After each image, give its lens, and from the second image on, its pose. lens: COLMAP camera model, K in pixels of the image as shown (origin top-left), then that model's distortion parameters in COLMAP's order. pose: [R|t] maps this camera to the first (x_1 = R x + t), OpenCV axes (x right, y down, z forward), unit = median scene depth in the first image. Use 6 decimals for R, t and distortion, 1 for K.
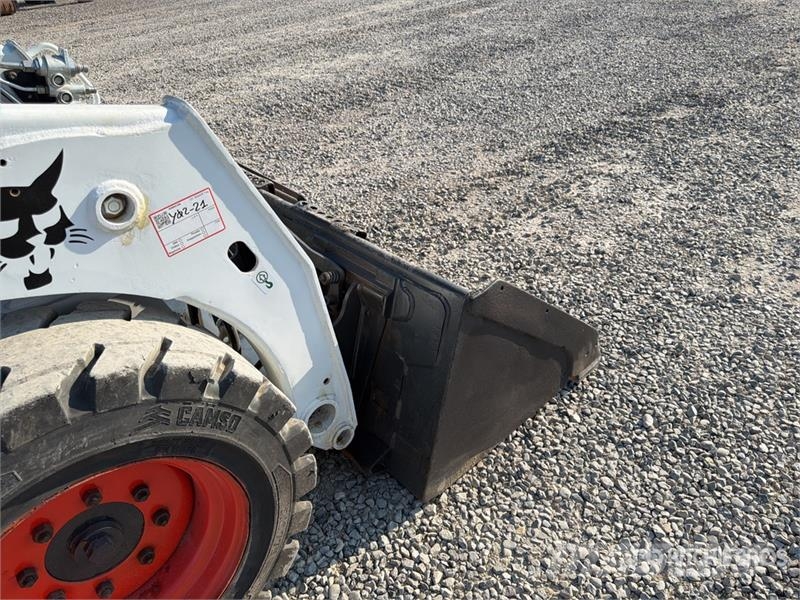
lens RADIAL K [[568.9, 0, 399.0], [0, 568.9, 297.1], [0, 0, 1]] dist [0.076109, -0.114041]
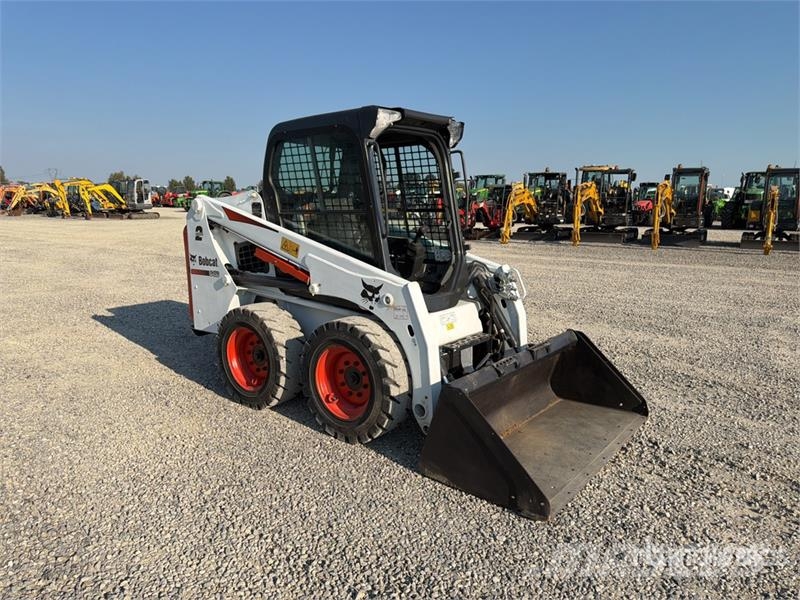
lens RADIAL K [[568.9, 0, 399.0], [0, 568.9, 297.1], [0, 0, 1]] dist [0.076109, -0.114041]
pose [[0.171511, 0.267742, -0.948102, 2.133418], [-0.560360, 0.818040, 0.129644, -0.477040], [0.810297, 0.509043, 0.290335, -0.060974]]
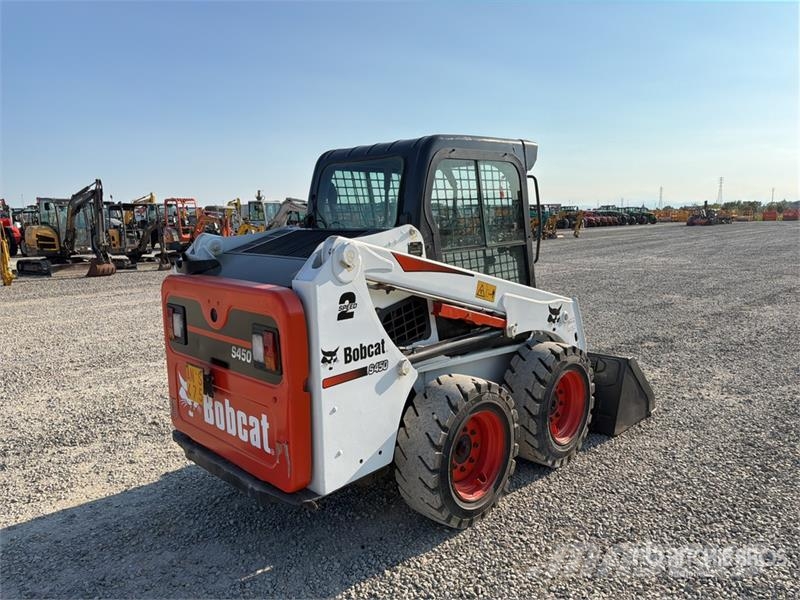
lens RADIAL K [[568.9, 0, 399.0], [0, 568.9, 297.1], [0, 0, 1]] dist [0.076109, -0.114041]
pose [[0.994683, 0.066767, 0.078404, -1.398038], [-0.025675, 0.898092, -0.439058, 1.105242], [-0.099729, 0.434710, 0.895031, -1.907704]]
